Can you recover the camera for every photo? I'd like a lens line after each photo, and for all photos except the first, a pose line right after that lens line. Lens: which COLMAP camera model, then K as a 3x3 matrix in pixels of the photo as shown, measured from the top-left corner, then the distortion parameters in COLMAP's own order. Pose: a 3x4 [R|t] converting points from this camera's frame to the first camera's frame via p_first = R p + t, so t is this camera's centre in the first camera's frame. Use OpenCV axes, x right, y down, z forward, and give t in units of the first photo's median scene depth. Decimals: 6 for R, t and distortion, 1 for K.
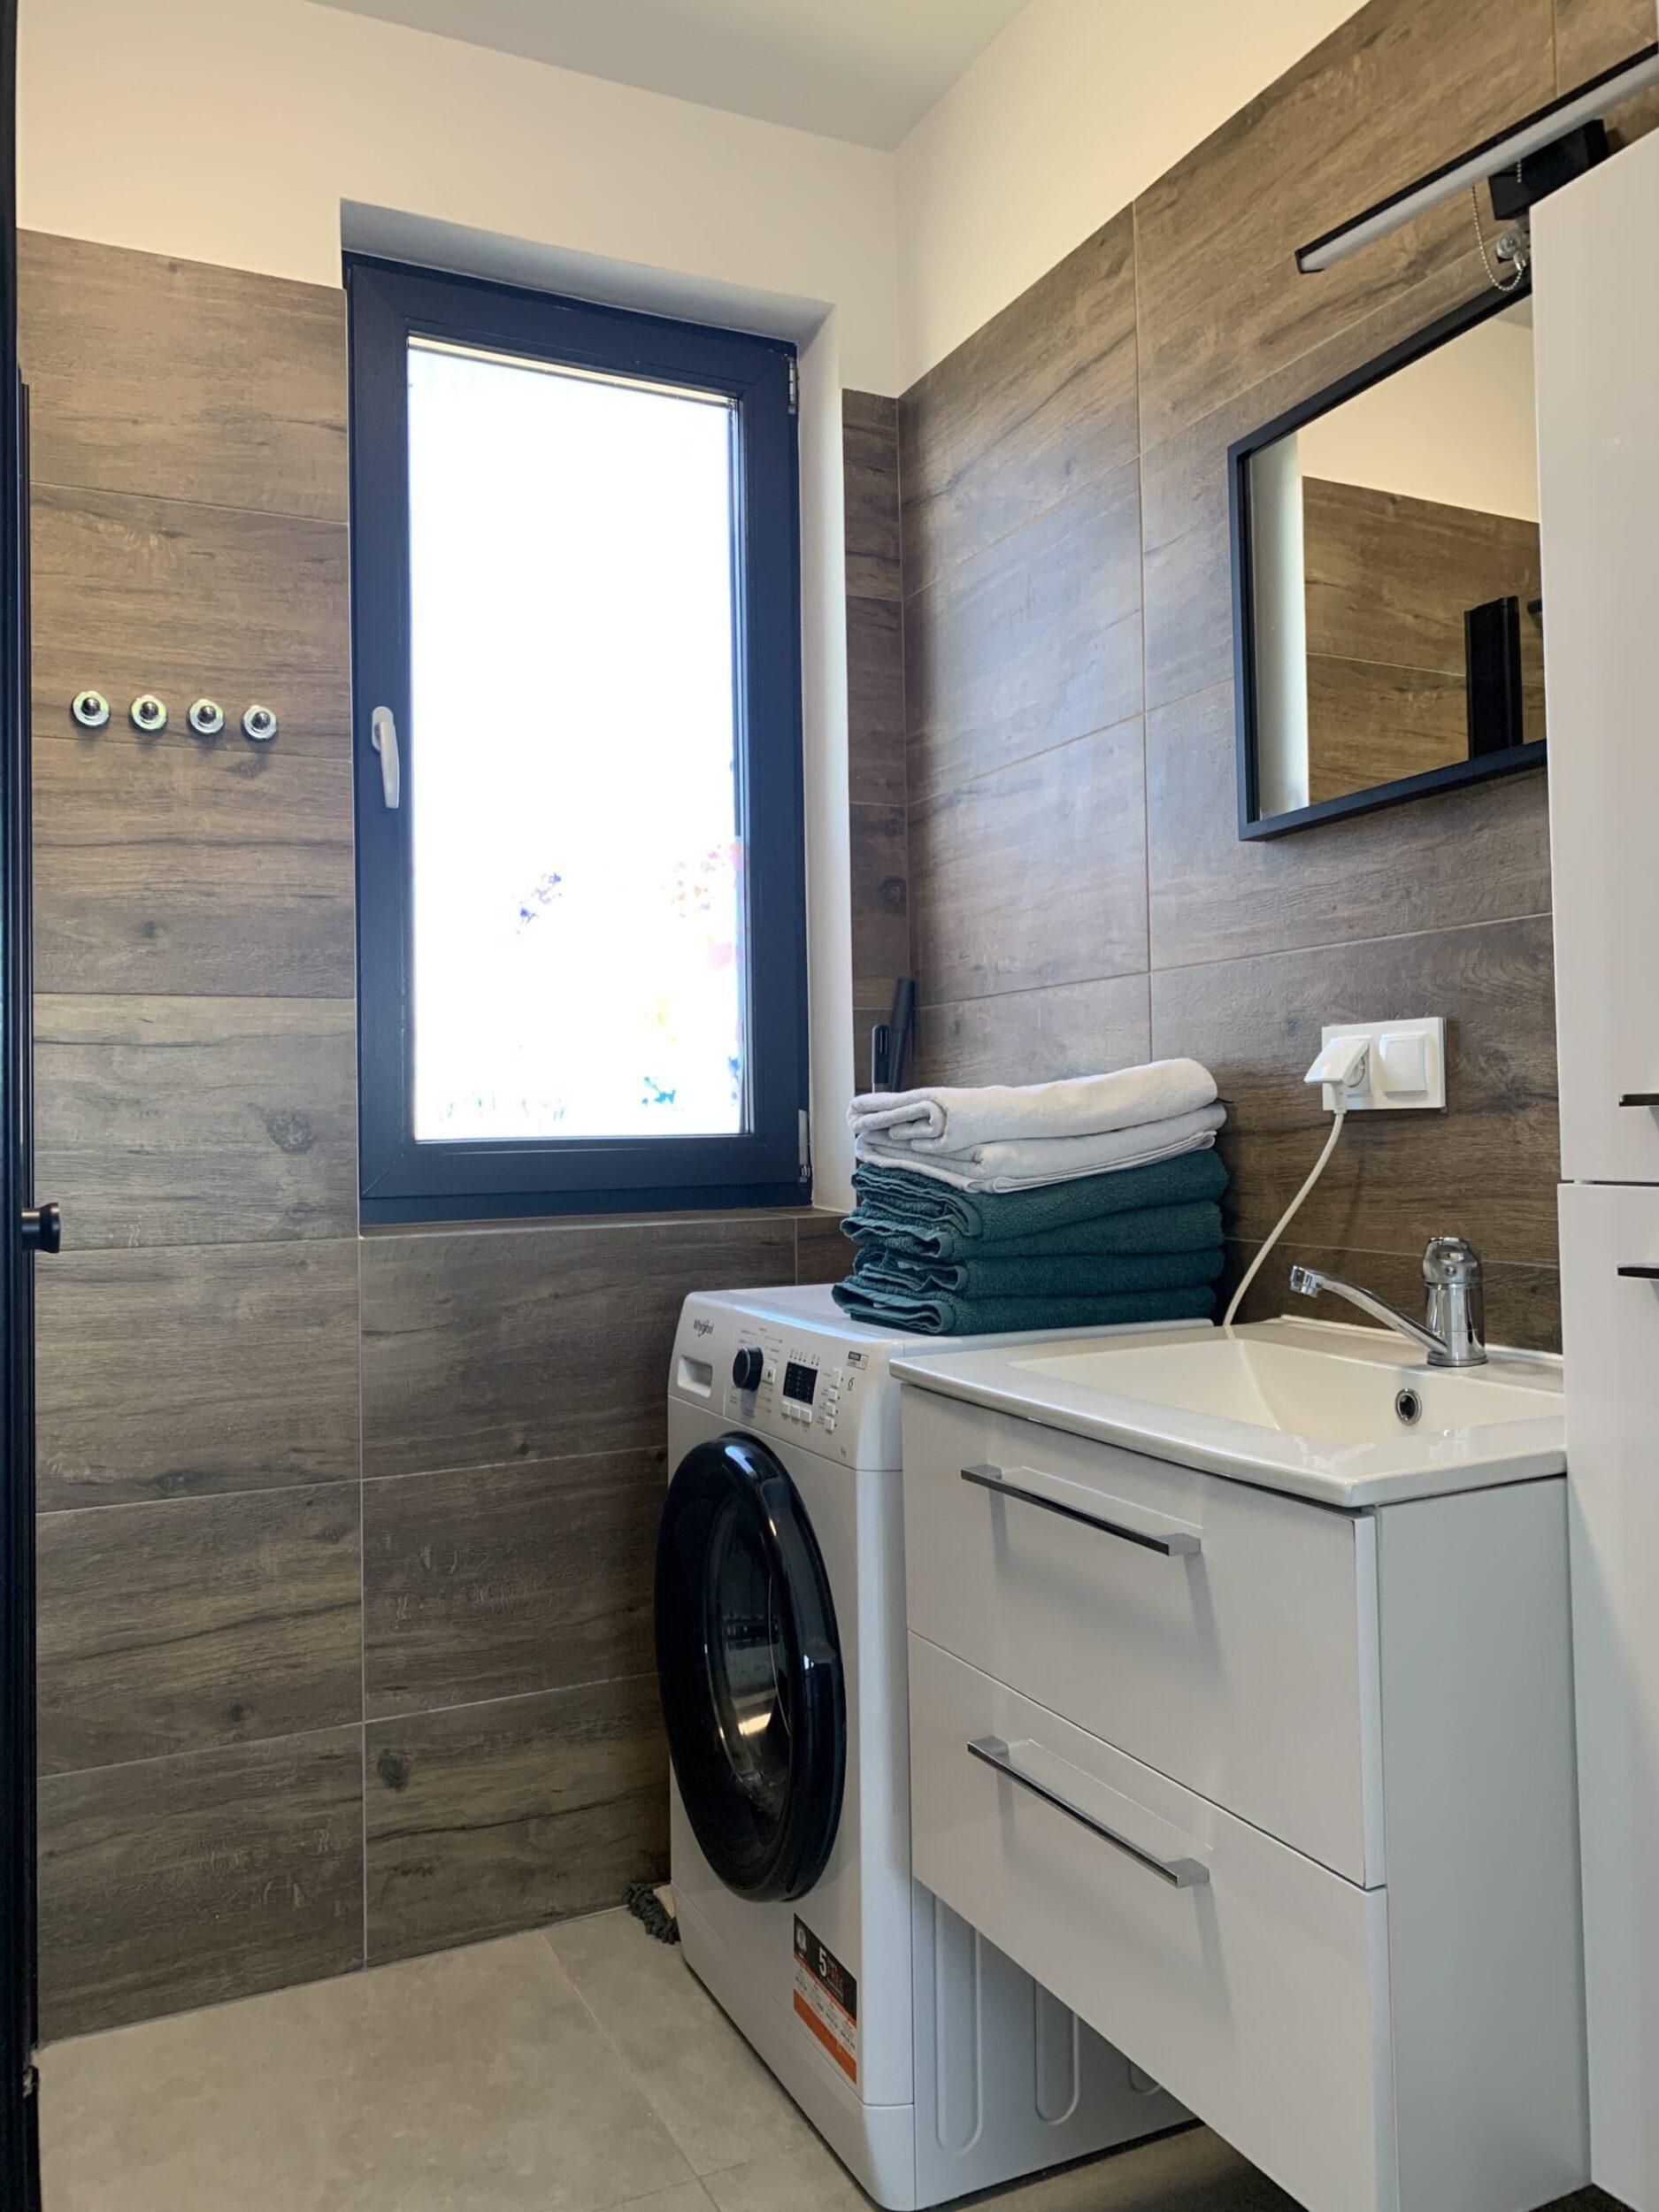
lens RADIAL K [[1700.4, 0, 829.4], [0, 1700.4, 1080.6], [0, 0, 1]] dist [0.016414, -0.008452]
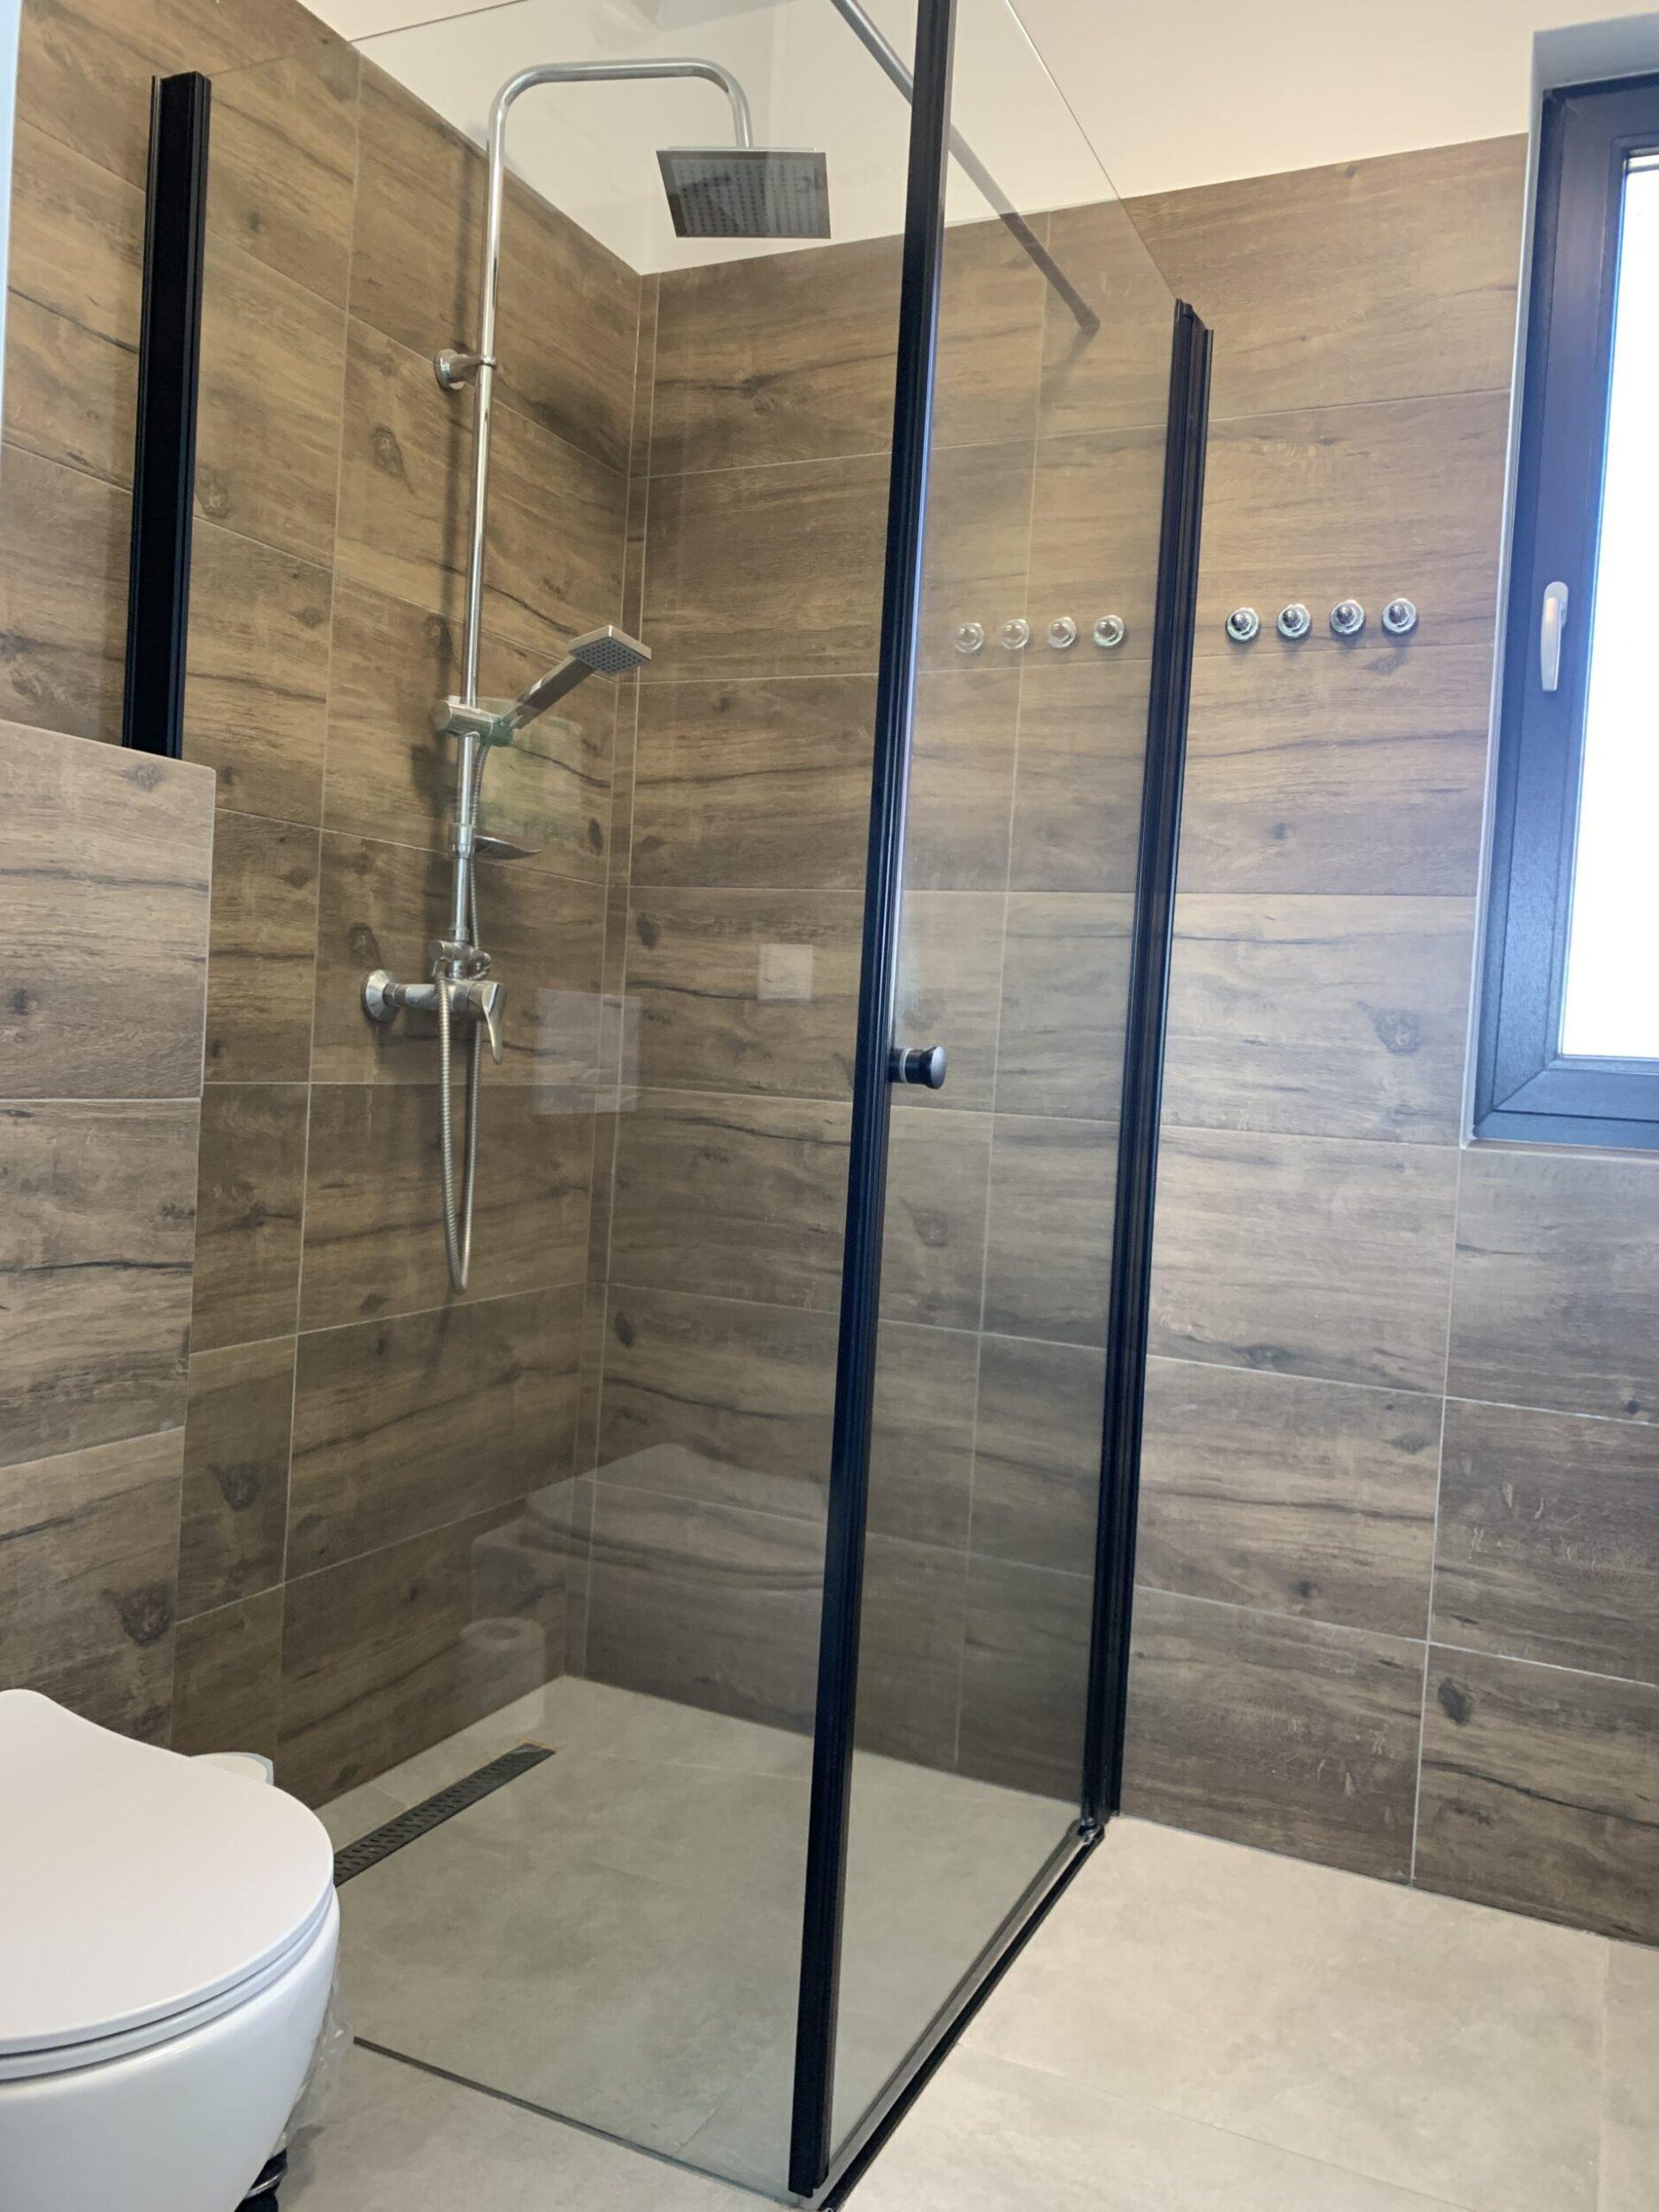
lens RADIAL K [[1700.4, 0, 829.4], [0, 1700.4, 1080.6], [0, 0, 1]] dist [0.016414, -0.008452]
pose [[0.630876, 0.077398, -0.772013, 0.241747], [-0.048917, 0.997000, 0.059980, 0.015000], [0.774340, -0.000076, 0.632770, 0.120537]]
